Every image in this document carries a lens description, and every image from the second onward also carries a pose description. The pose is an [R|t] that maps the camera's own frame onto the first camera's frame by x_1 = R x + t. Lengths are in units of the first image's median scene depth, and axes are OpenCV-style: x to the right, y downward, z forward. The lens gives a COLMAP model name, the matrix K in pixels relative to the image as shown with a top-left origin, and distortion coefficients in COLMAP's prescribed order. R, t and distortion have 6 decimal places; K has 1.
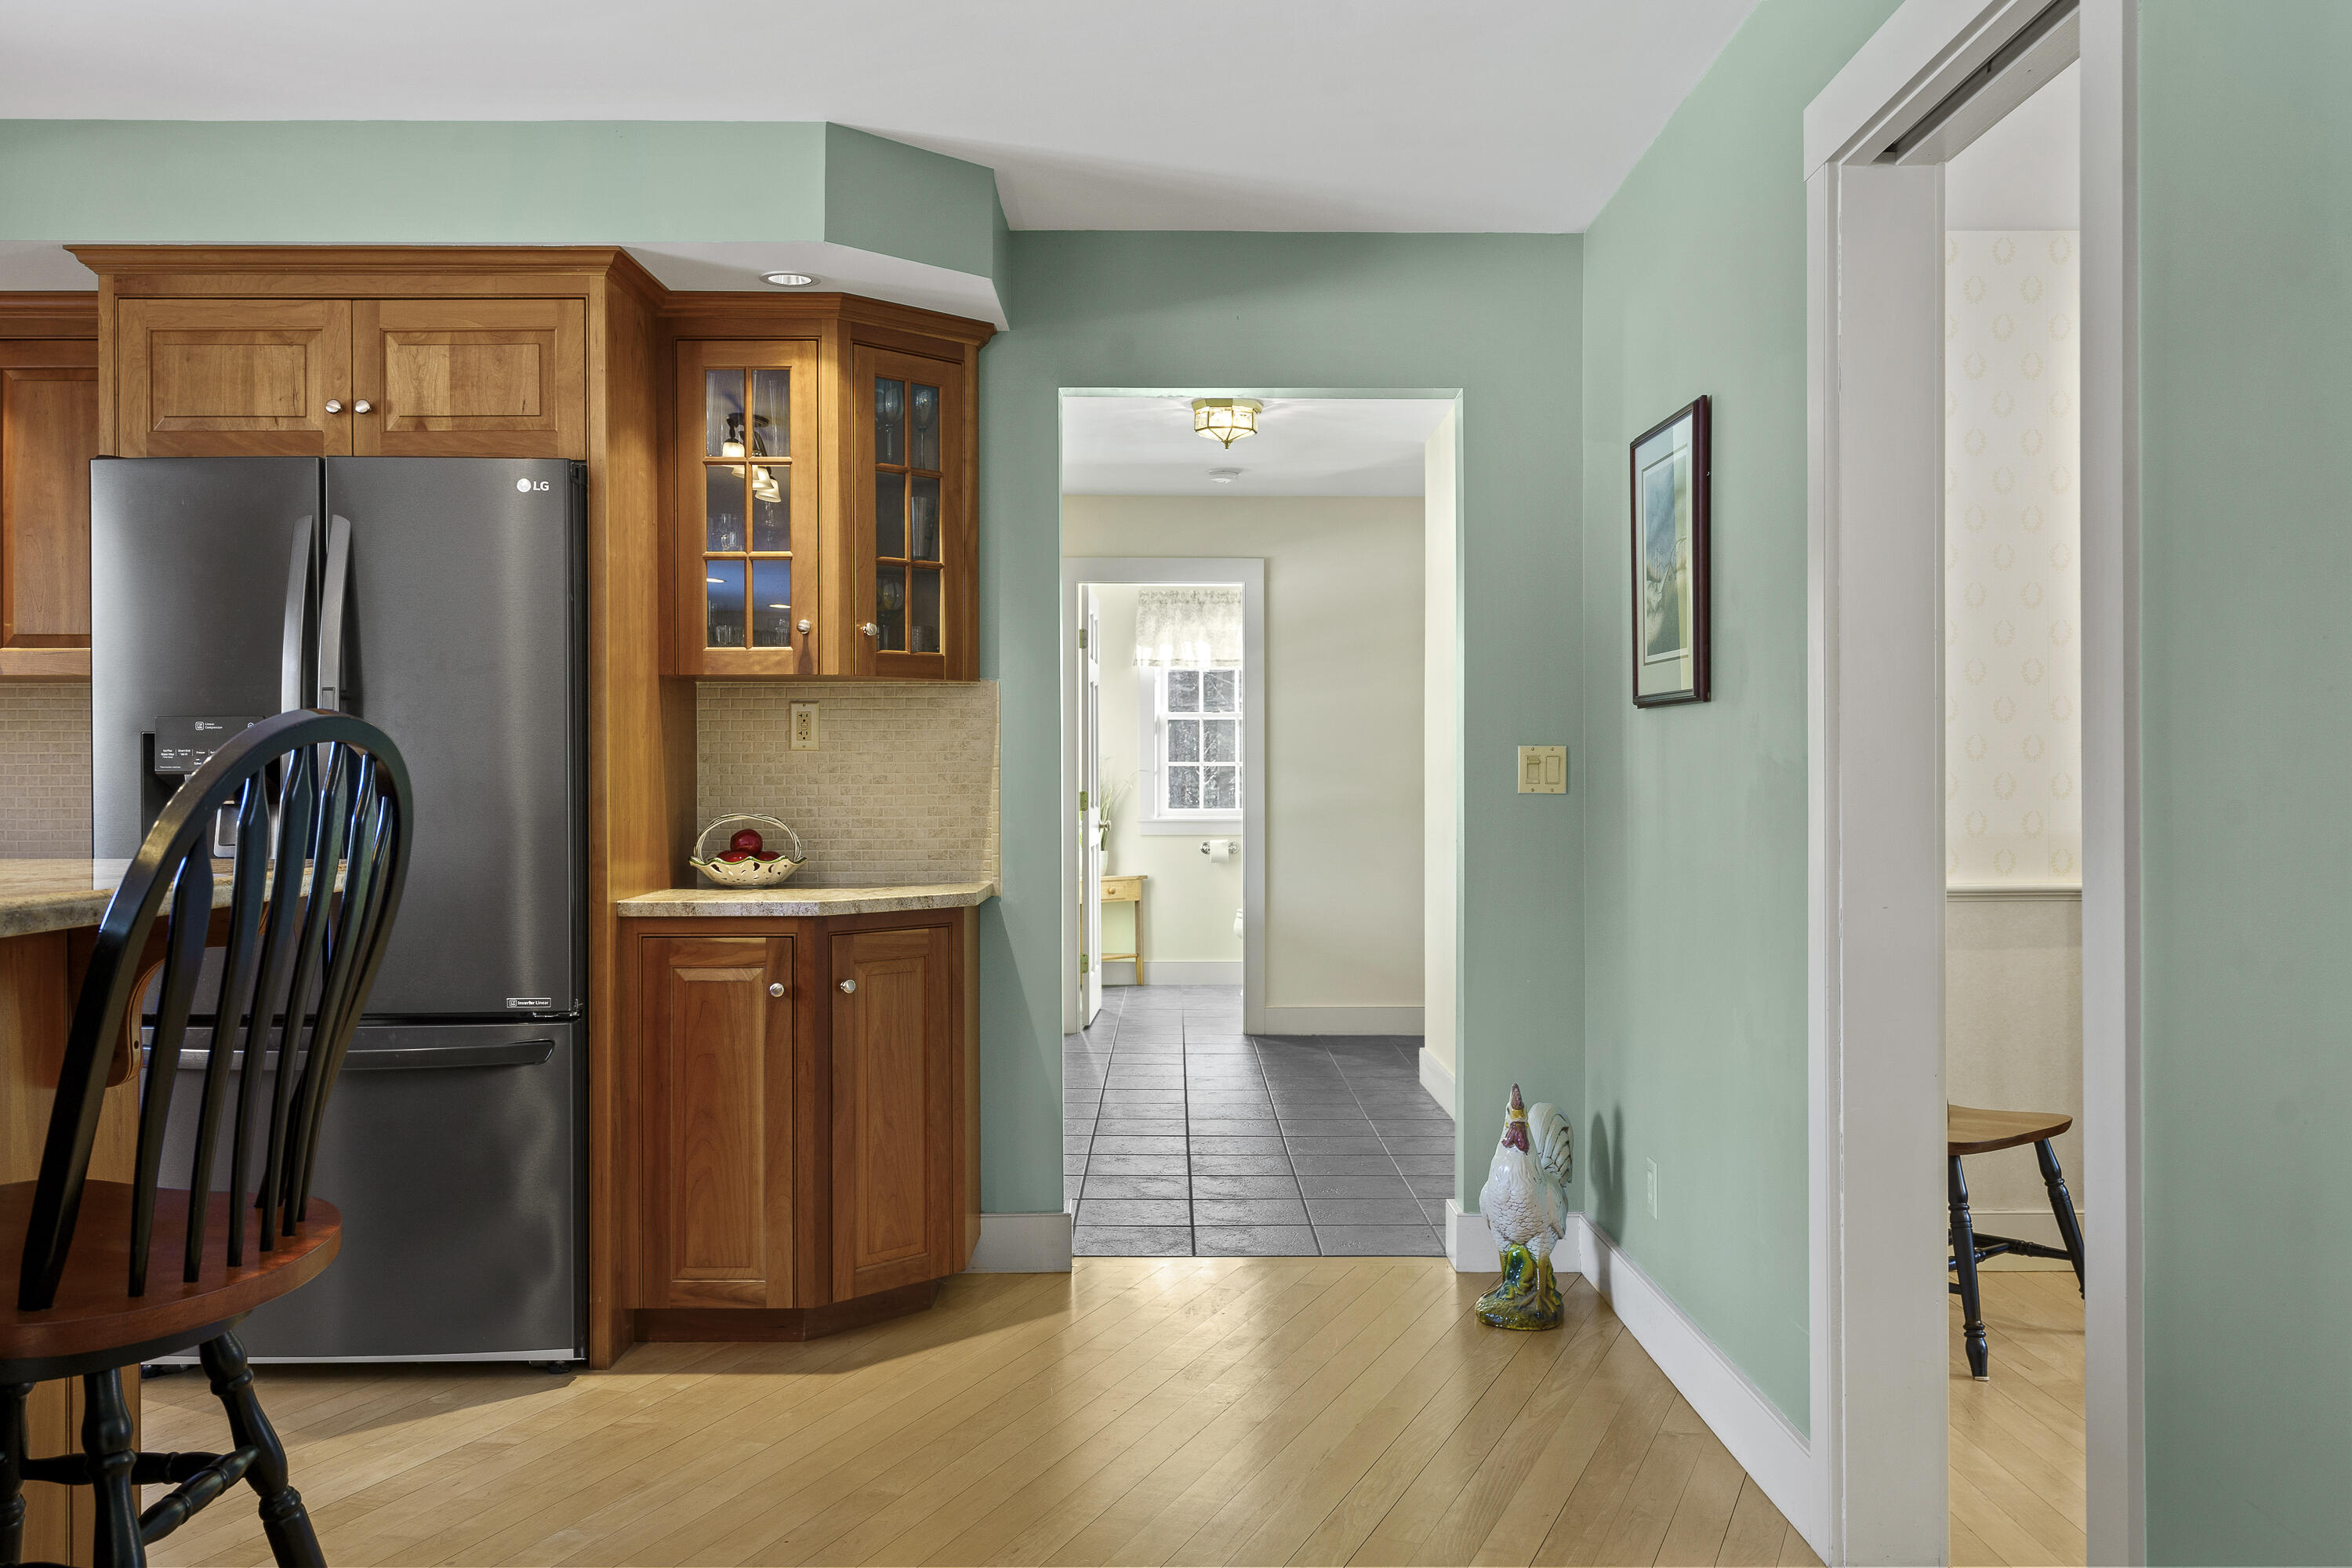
lens RADIAL K [[1916.8, 0, 1168.8], [0, 1916.8, 788.0], [0, 0, 1]] dist [0.013768, -0.001269]
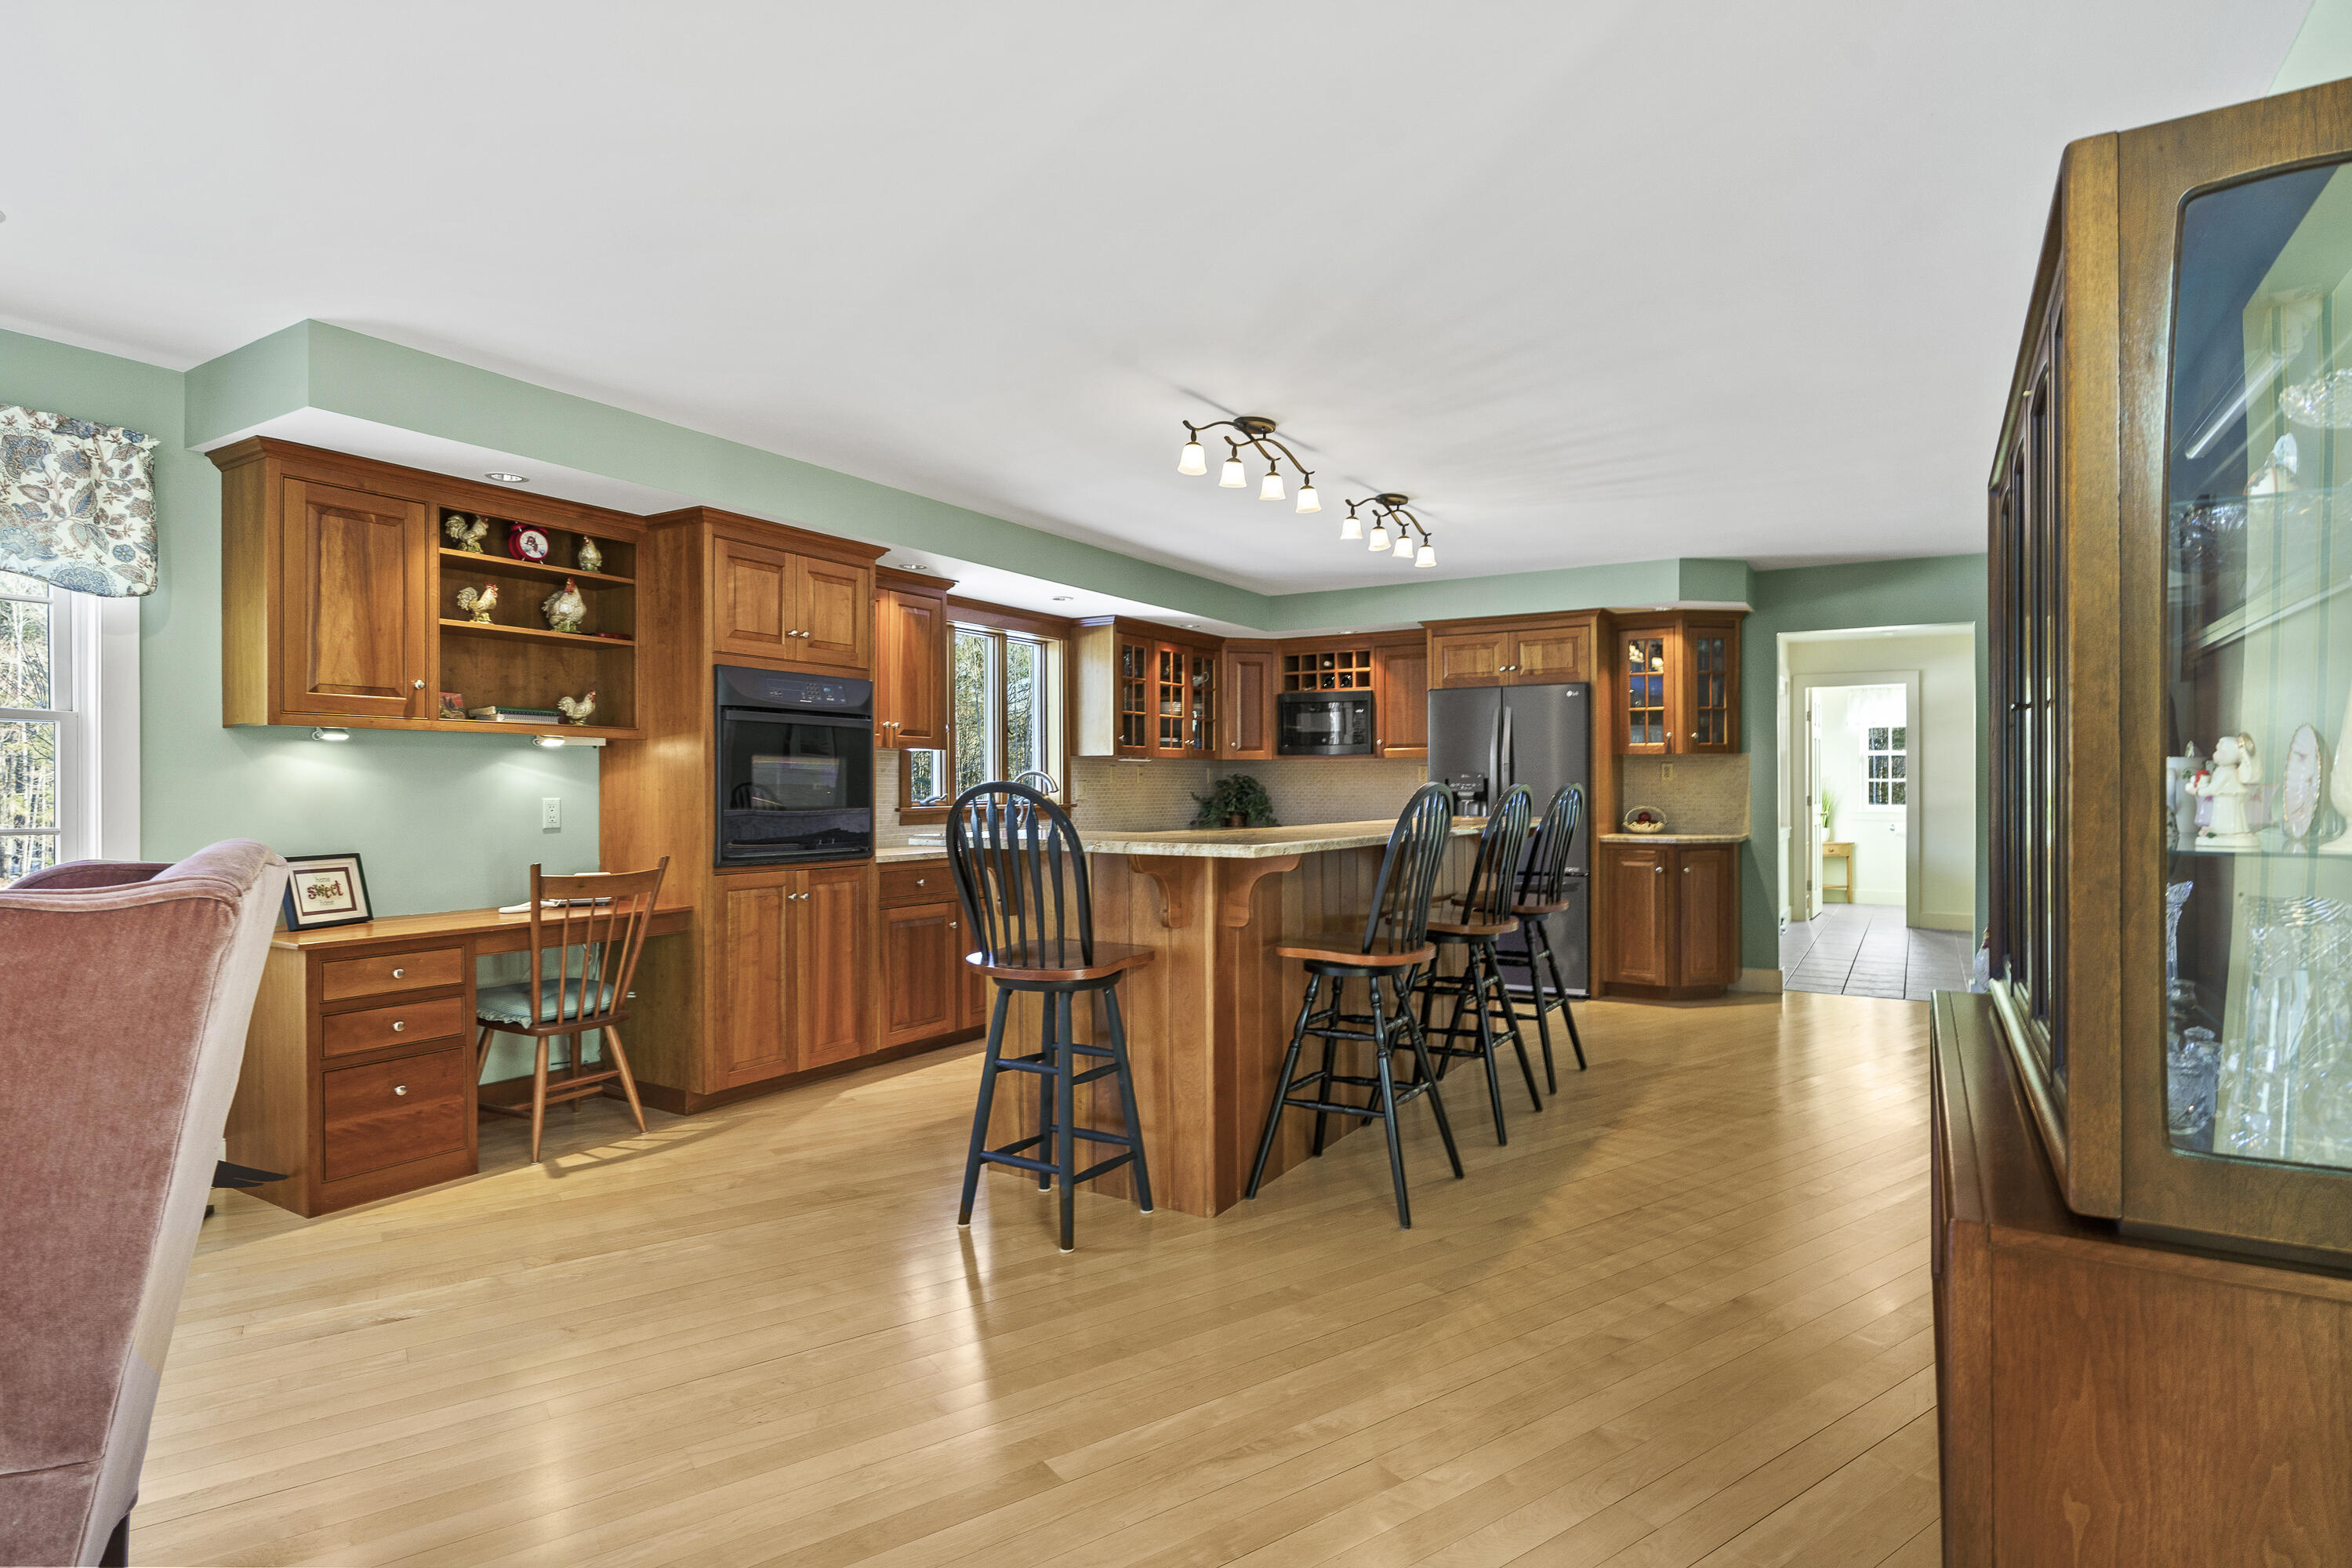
lens RADIAL K [[1202.6, 0, 1175.6], [0, 1202.6, 788.9], [0, 0, 1]] dist [-0.004642, 0.002229]
pose [[0.851534, 0.000436, -0.524299, 0.100935], [-0.000978, 0.999999, -0.000755, -0.008356], [0.524298, 0.001156, 0.851534, -0.774683]]
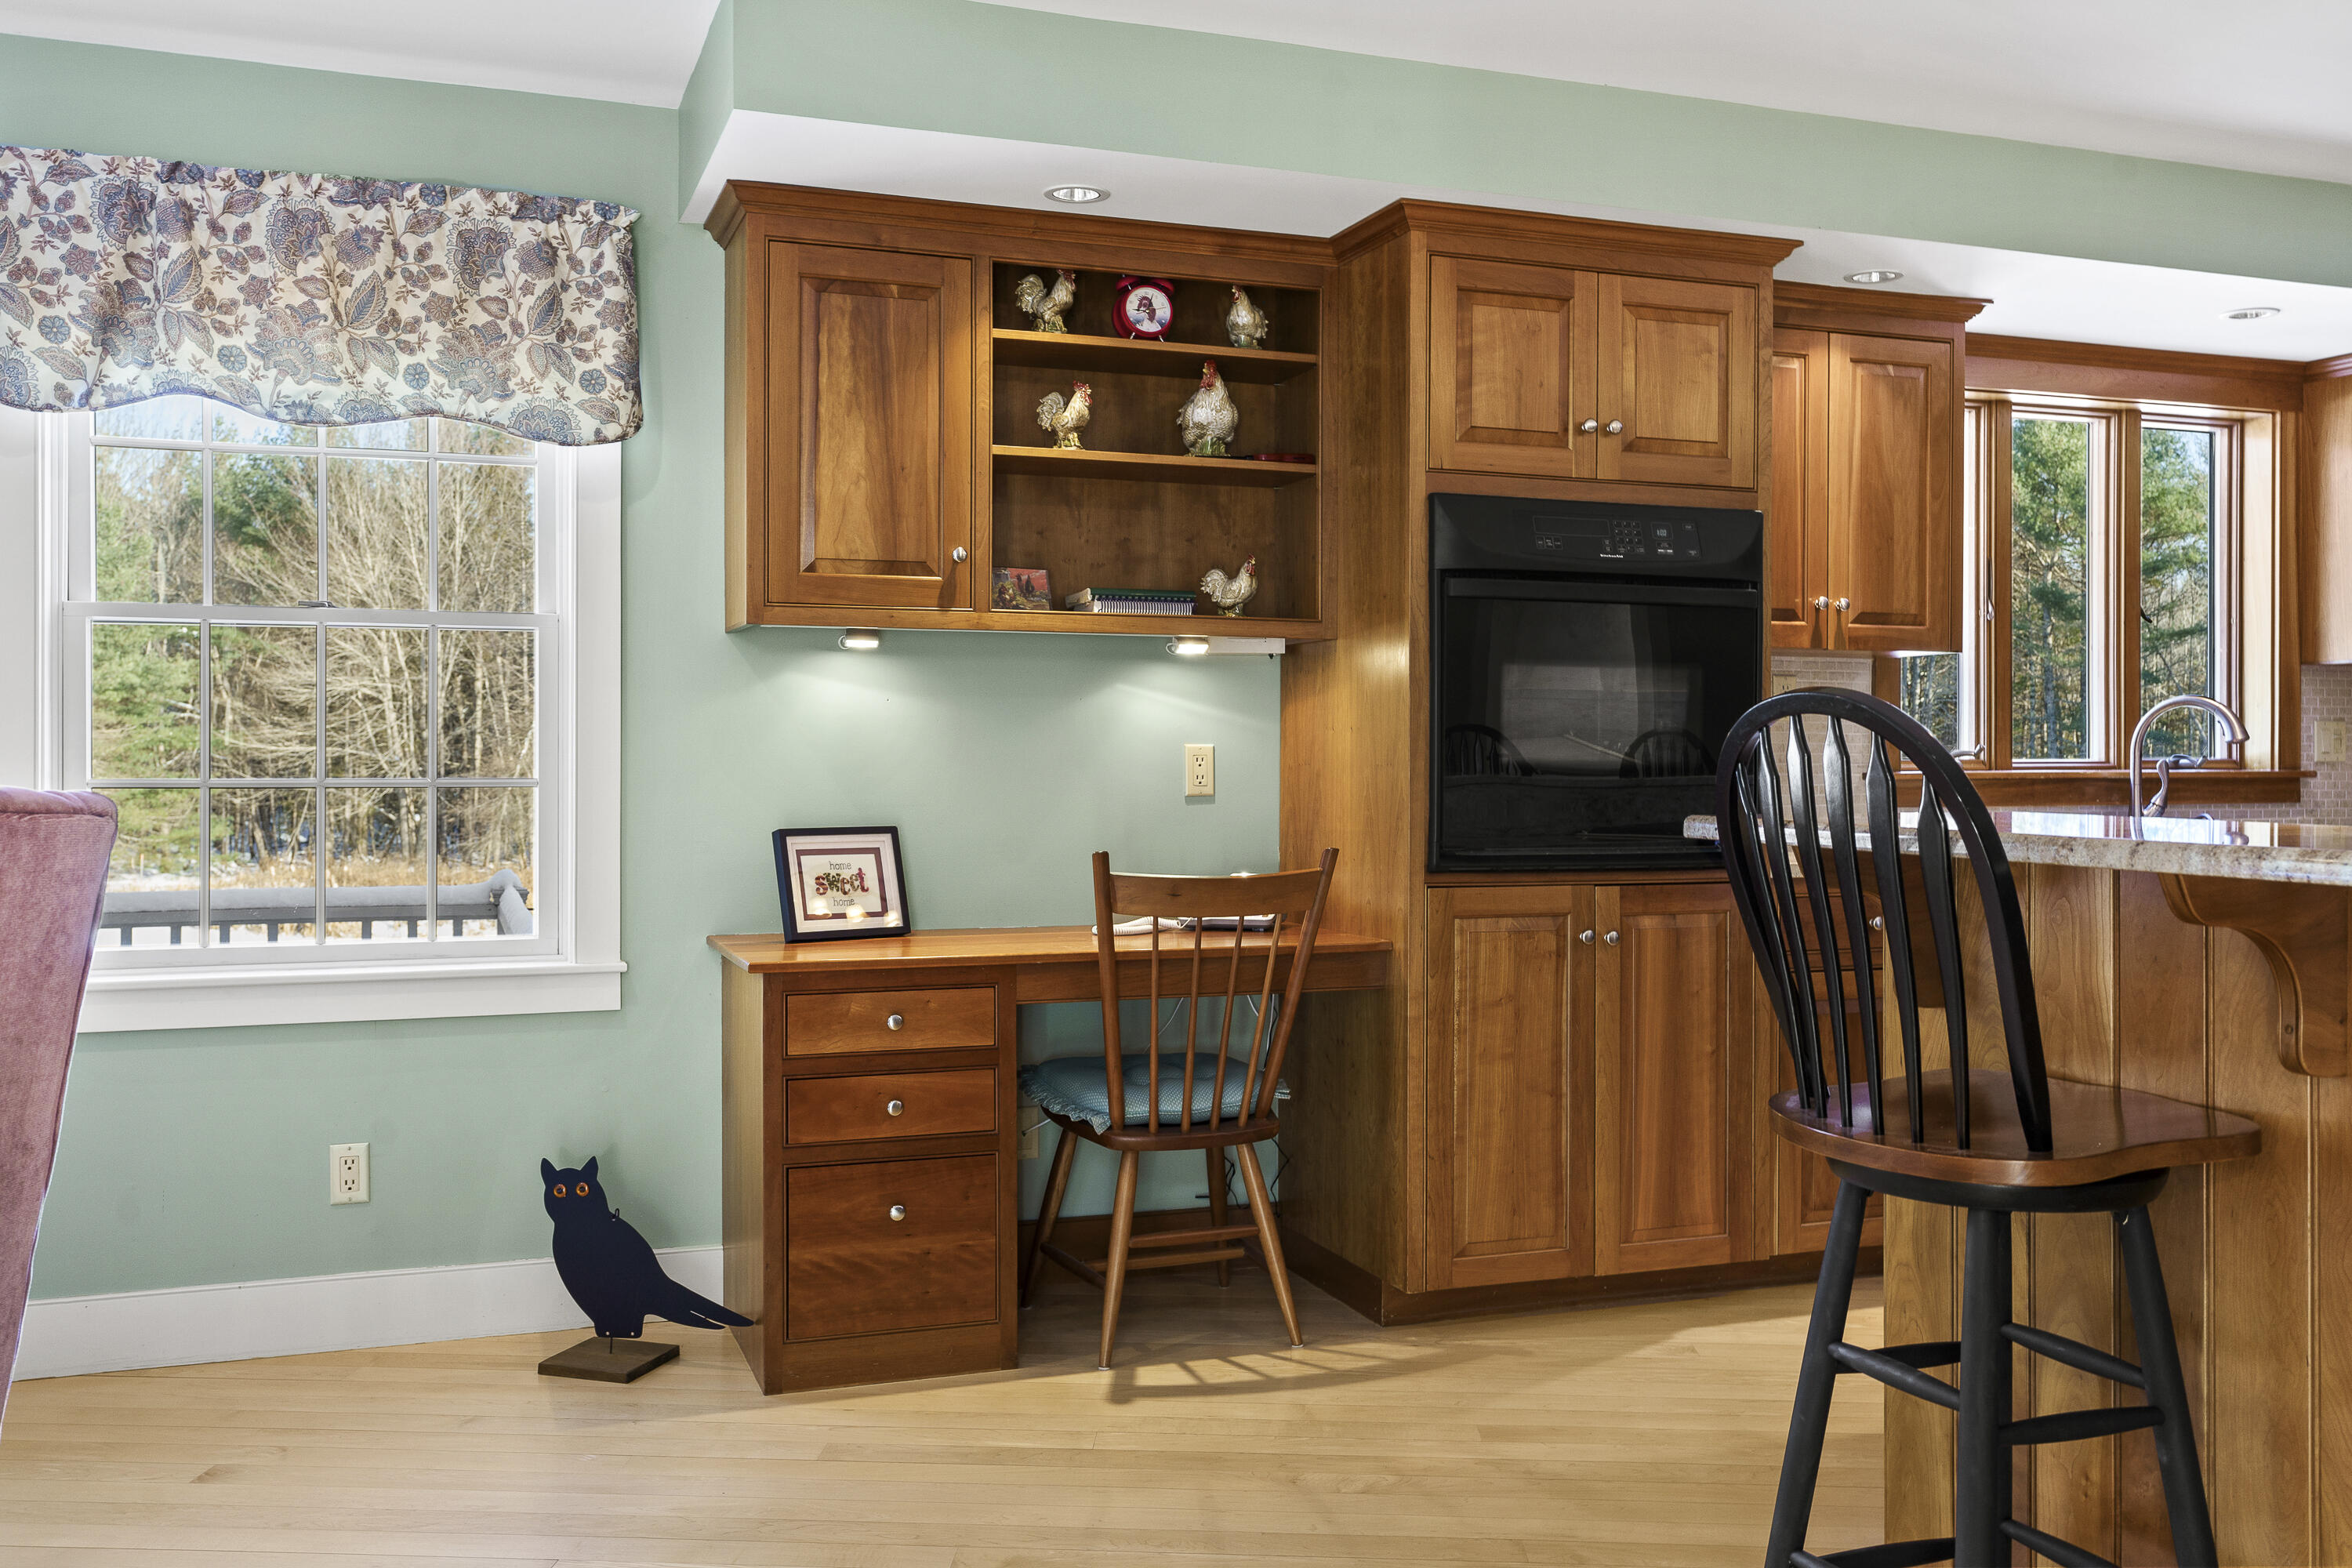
lens RADIAL K [[2028.1, 0, 1171.6], [0, 2028.1, 762.2], [0, 0, 1]] dist [0.002316, 0.019317]
pose [[0.349568, 0.005634, -0.936894, 0.055272], [-0.005299, 0.999978, 0.004037, 0.004865], [0.936896, 0.003553, 0.349590, -0.538685]]
